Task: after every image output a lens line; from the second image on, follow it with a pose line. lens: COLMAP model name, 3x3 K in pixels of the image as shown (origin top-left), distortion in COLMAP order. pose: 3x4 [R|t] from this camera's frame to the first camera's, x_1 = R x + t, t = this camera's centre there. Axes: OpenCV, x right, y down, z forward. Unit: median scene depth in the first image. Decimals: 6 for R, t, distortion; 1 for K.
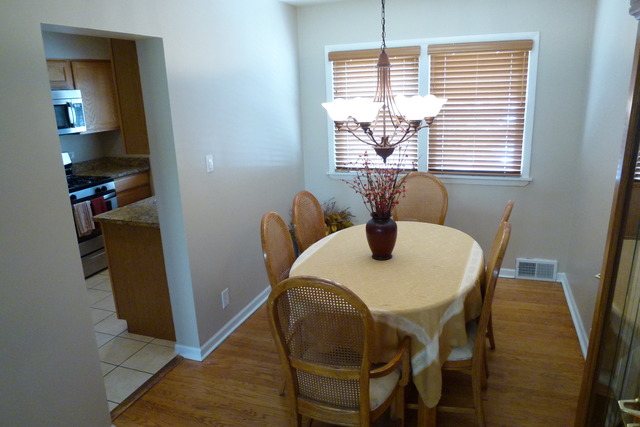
lens RADIAL K [[447.8, 0, 320.0], [0, 447.8, 213.5], [0, 0, 1]] dist [-0.046809, -0.001728]
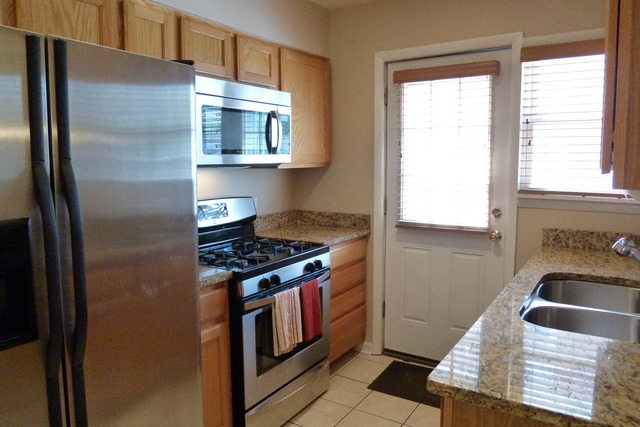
lens RADIAL K [[456.0, 0, 320.4], [0, 456.0, 205.5], [0, 0, 1]] dist [0.000320, 0.001601]
pose [[0.977958, 0.053276, -0.201892, -0.384592], [-0.086497, 0.983403, -0.159486, -0.039339], [0.190045, 0.173434, 0.966335, 0.452657]]
